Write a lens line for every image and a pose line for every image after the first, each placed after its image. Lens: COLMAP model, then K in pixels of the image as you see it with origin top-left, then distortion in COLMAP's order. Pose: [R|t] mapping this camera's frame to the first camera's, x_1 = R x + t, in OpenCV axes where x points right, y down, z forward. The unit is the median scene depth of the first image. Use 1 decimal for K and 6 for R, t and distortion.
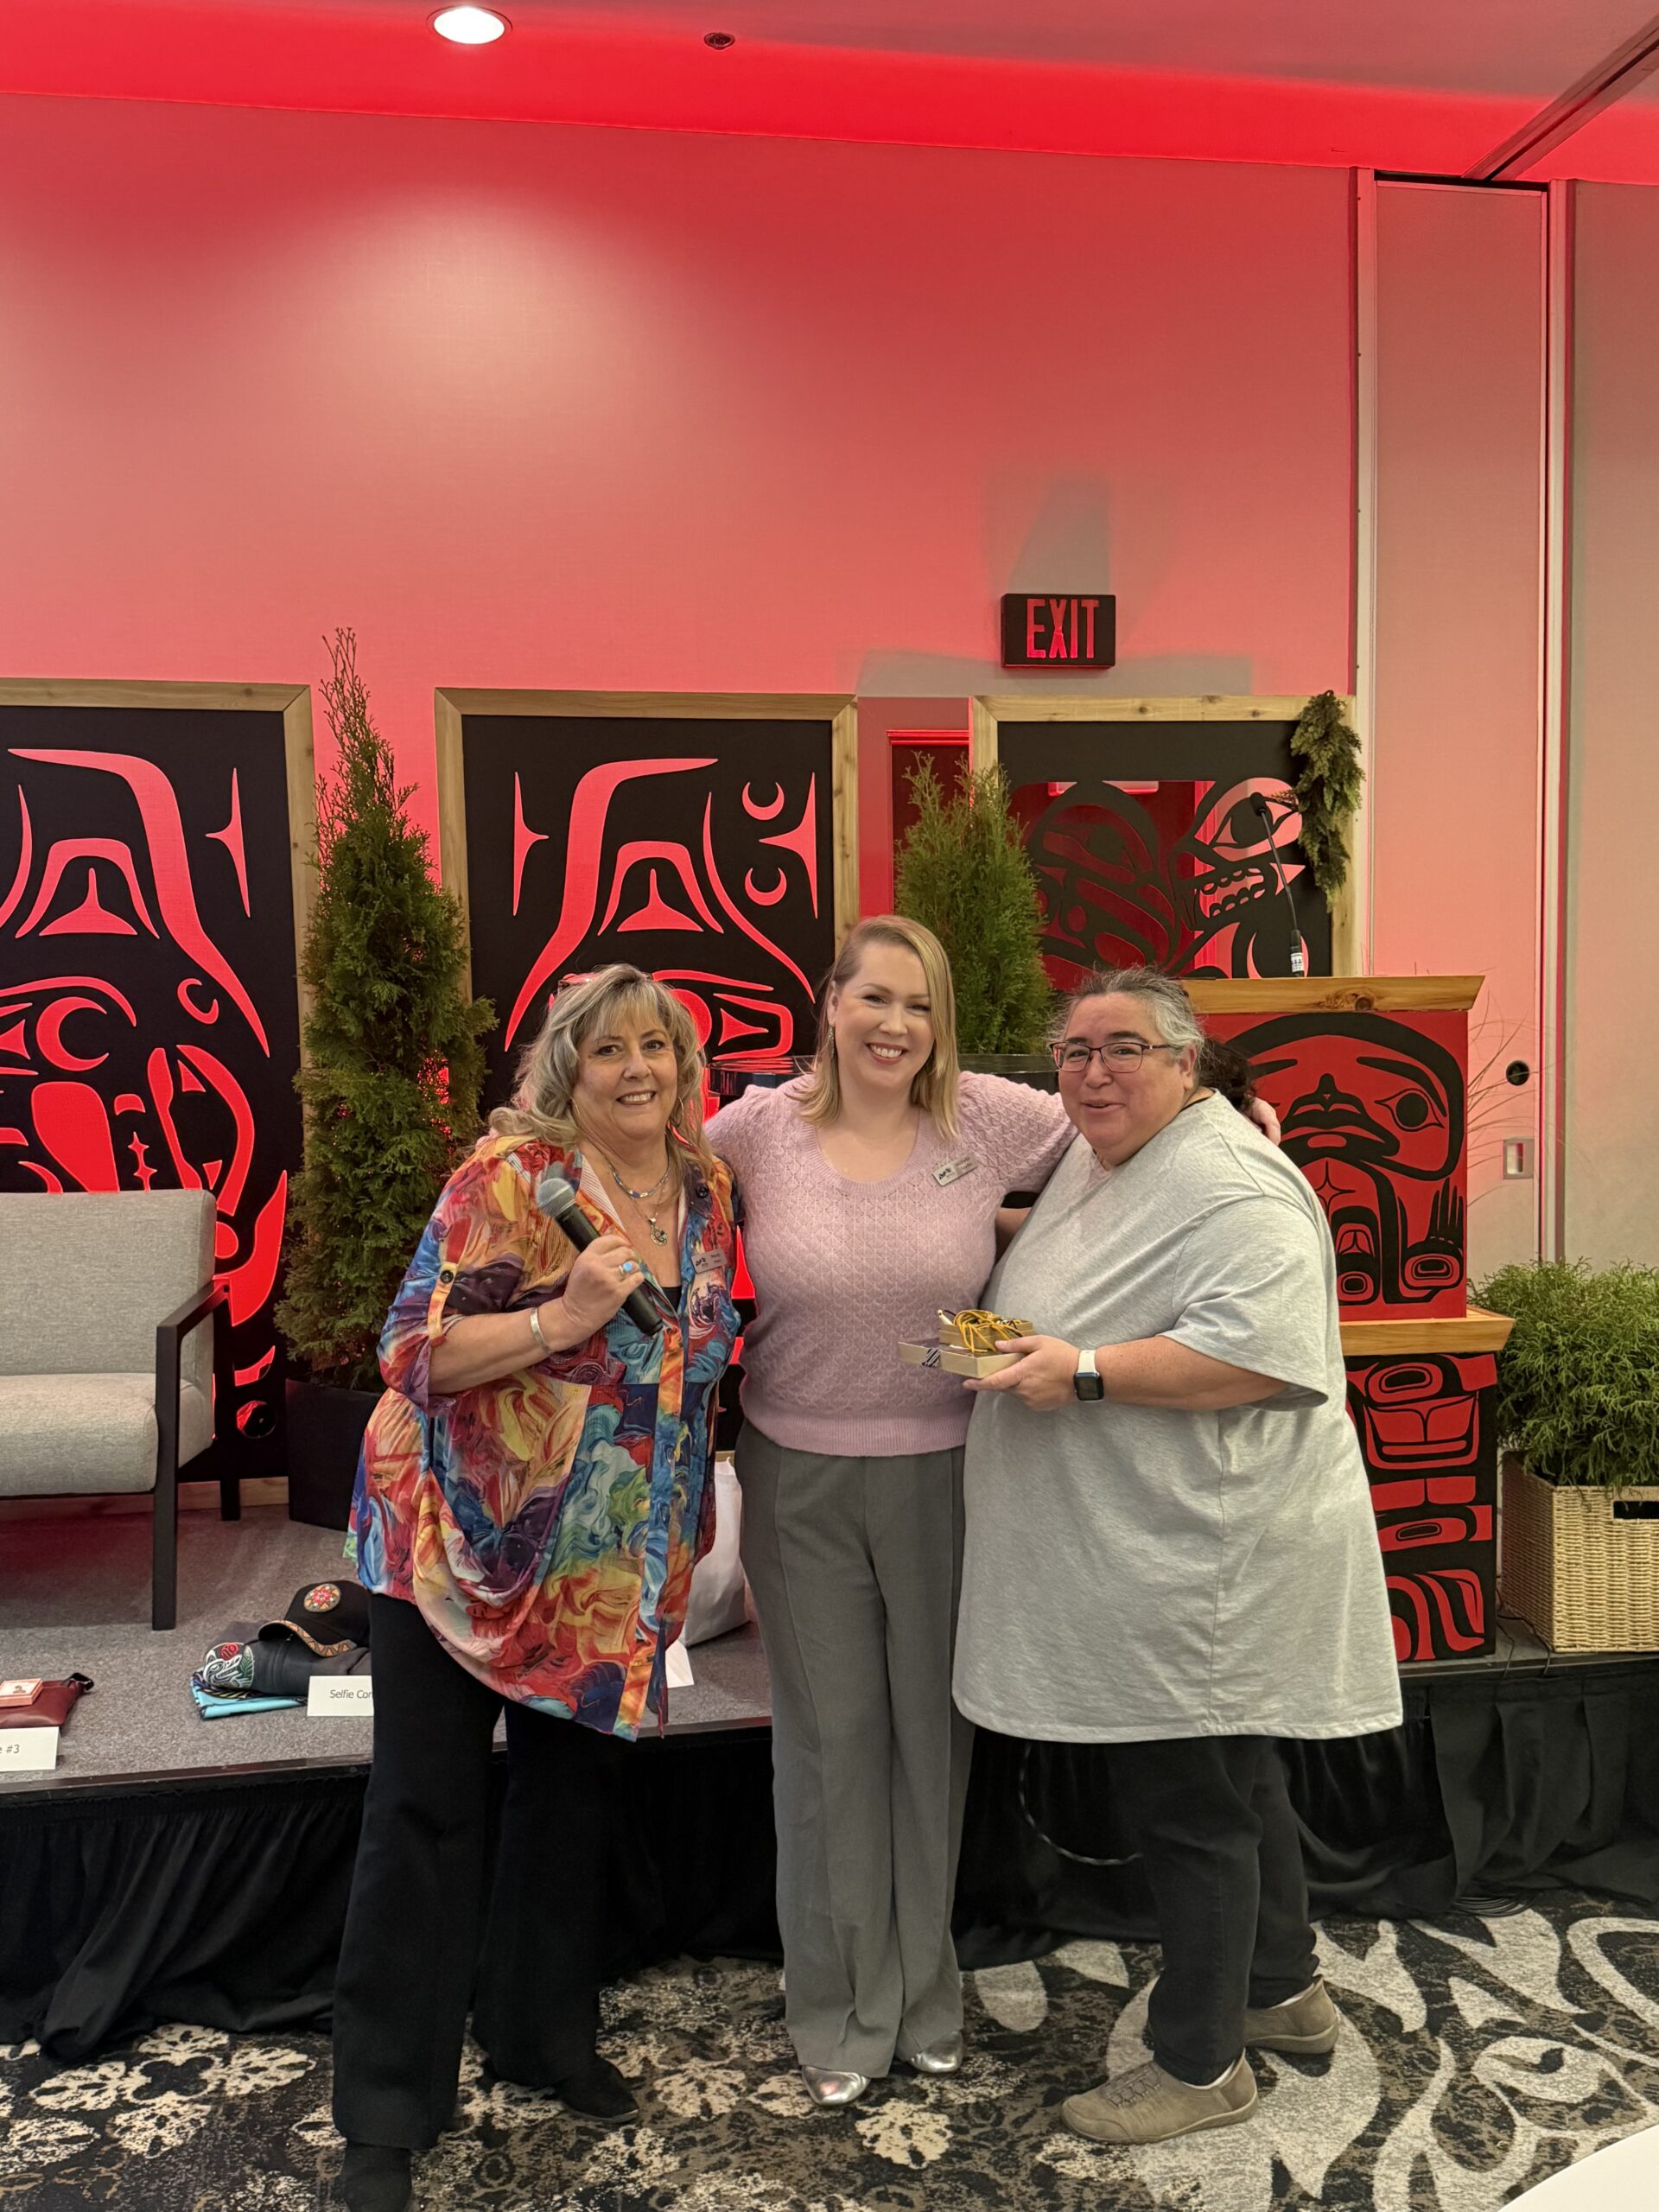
lens RADIAL K [[1944.9, 0, 863.4], [0, 1944.9, 1122.9], [0, 0, 1]] dist [0.118918, -0.111929]
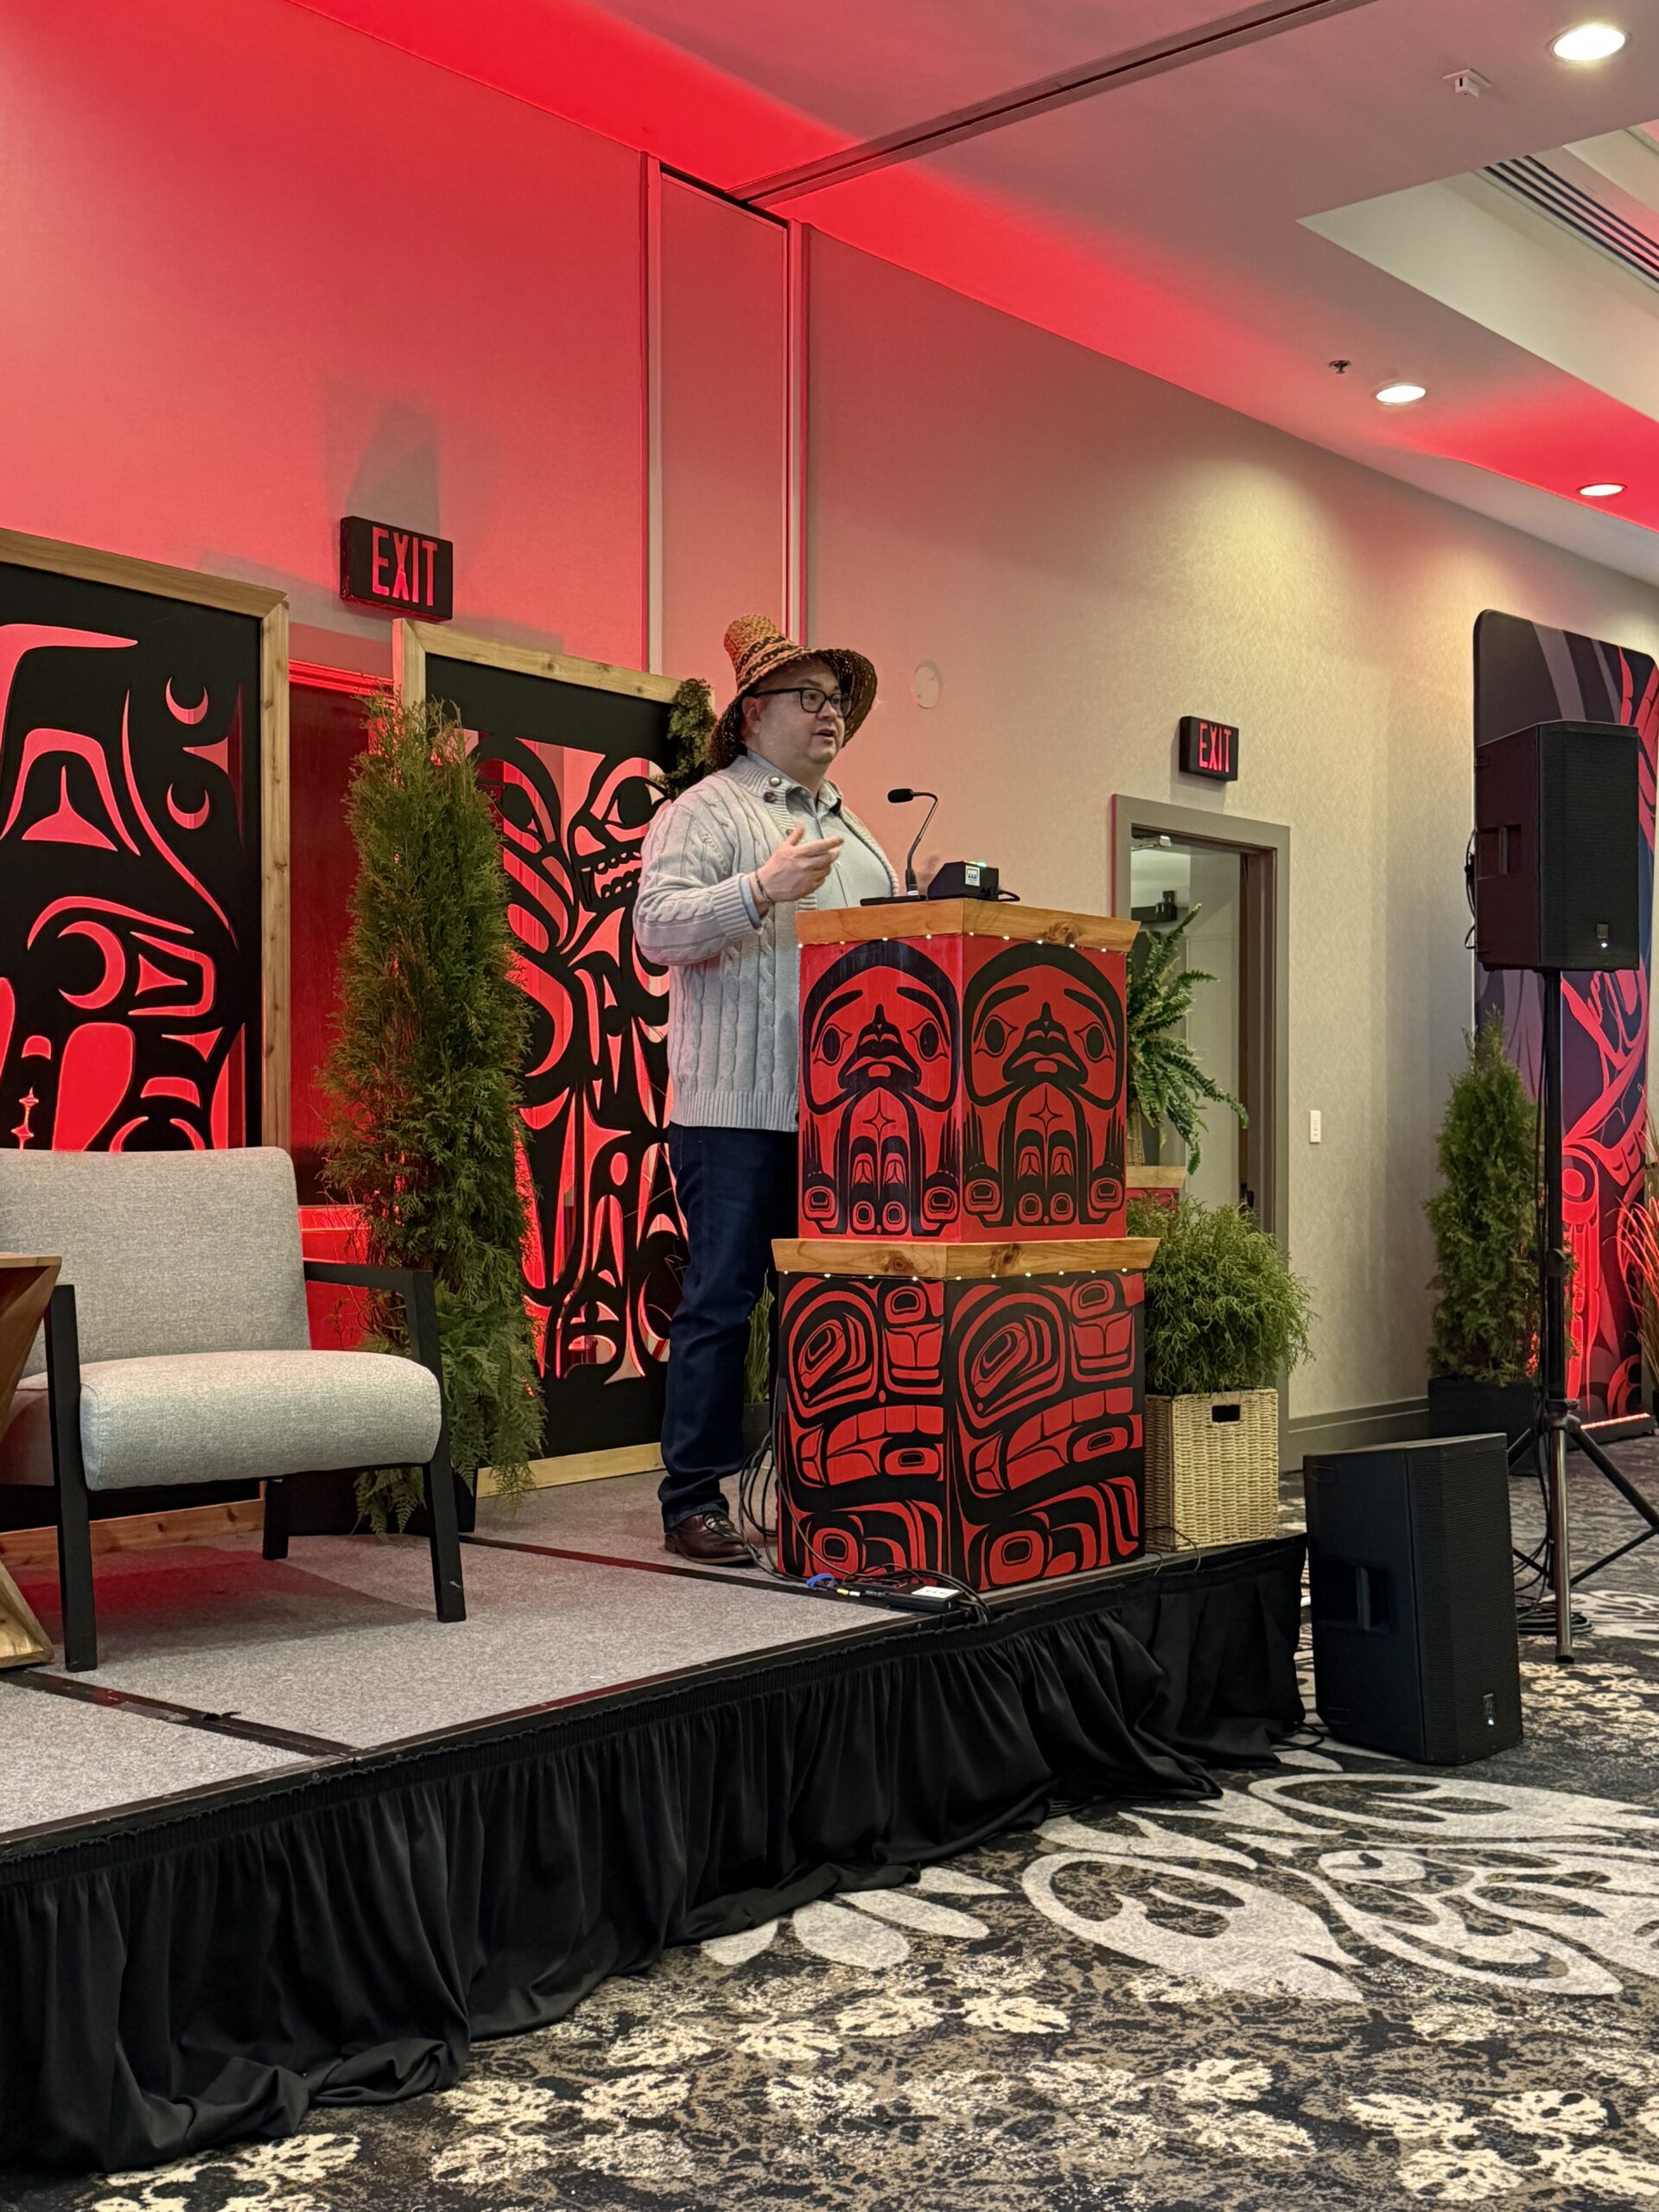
lens RADIAL K [[2388.8, 0, 825.6], [0, 2388.8, 1119.1], [0, 0, 1]] dist [0.184712, 0.000000]
pose [[0.782959, 0.023552, 0.621627, -0.505014], [0.031654, 0.996480, -0.077624, 0.103308], [-0.621267, 0.080454, 0.779458, 0.060102]]
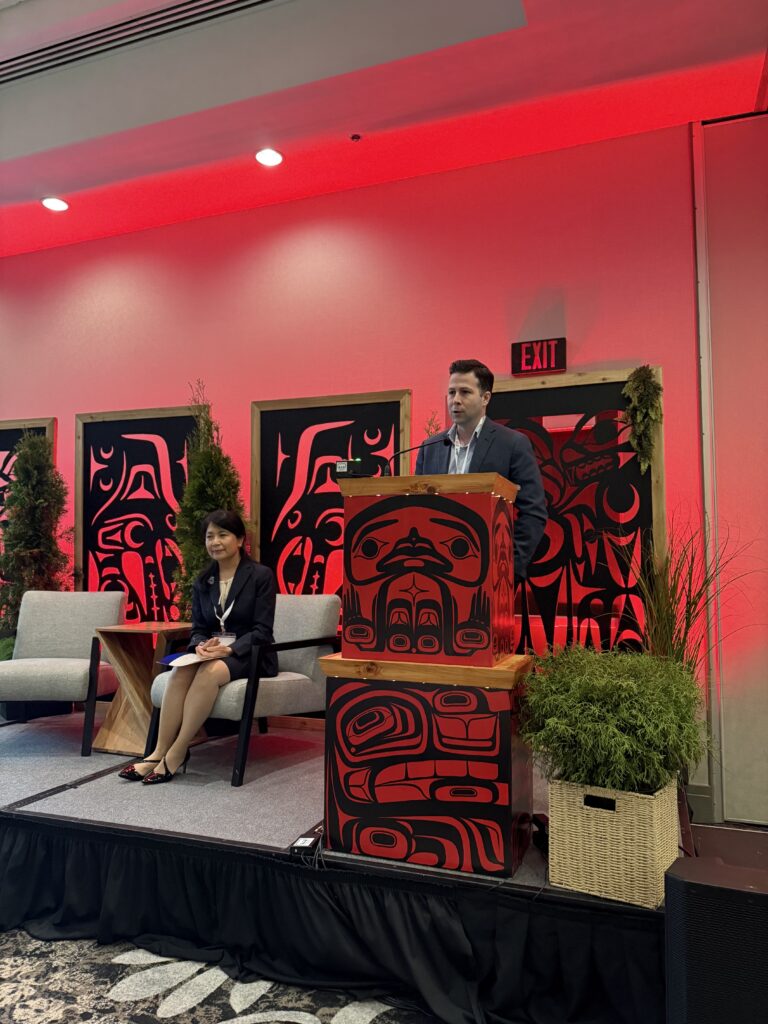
lens RADIAL K [[719.1, 0, 399.0], [0, 719.1, 522.3], [0, 0, 1]] dist [0.061102, -0.047350]
pose [[0.859865, -0.016003, -0.510271, 0.445142], [-0.052655, 0.991398, -0.119822, 0.041288], [0.507800, 0.129899, 0.851625, 0.316779]]
